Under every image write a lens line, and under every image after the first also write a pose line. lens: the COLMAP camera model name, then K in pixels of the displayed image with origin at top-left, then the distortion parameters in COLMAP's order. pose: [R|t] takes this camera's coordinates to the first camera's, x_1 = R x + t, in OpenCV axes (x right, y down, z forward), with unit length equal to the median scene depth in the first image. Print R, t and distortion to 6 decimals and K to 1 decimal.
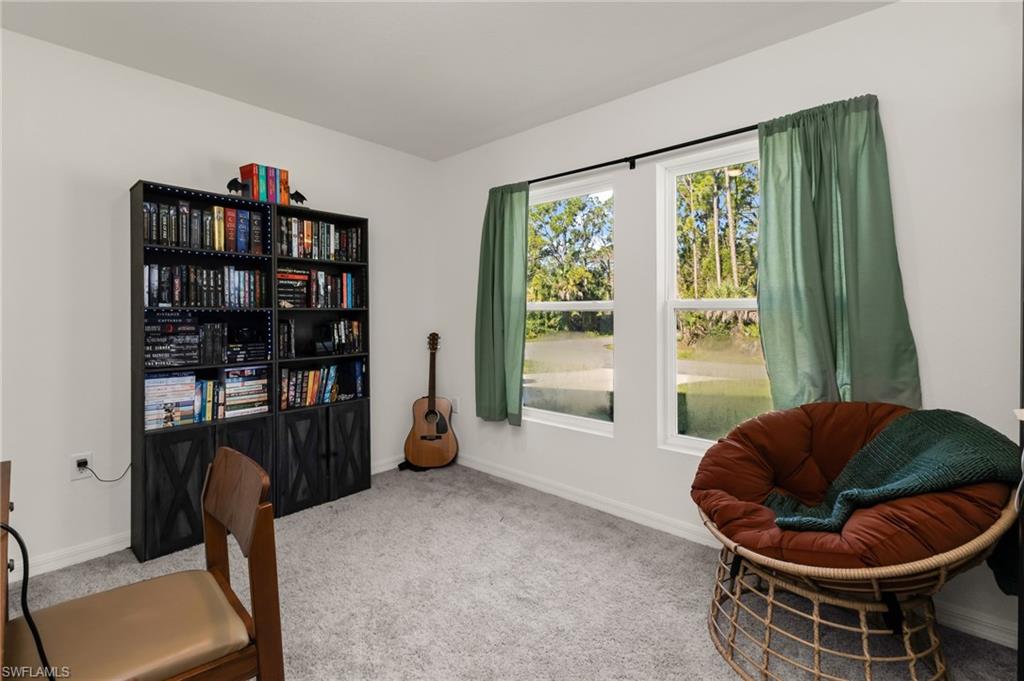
lens RADIAL K [[452.0, 0, 513.4], [0, 452.0, 324.8], [0, 0, 1]] dist [0.012236, -0.000417]
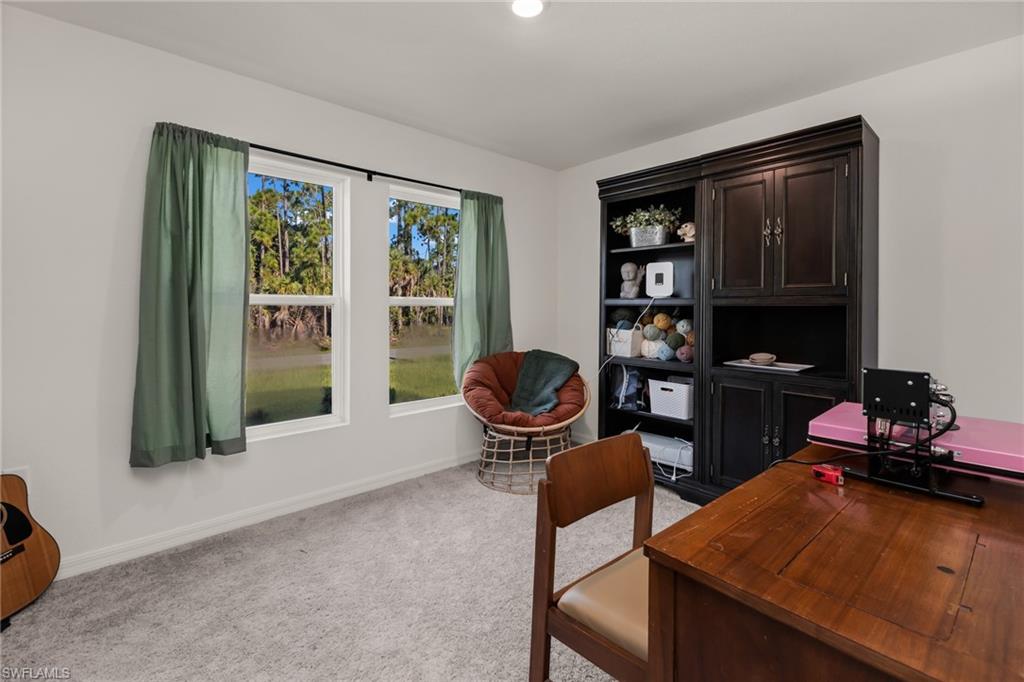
lens RADIAL K [[452.0, 0, 513.4], [0, 452.0, 325.3], [0, 0, 1]] dist [0.012236, -0.000417]
pose [[0.125038, -0.035741, 0.991508, -0.832009], [0.029811, 0.999035, 0.032253, -0.008184], [-0.991704, 0.025525, 0.125983, 0.509312]]
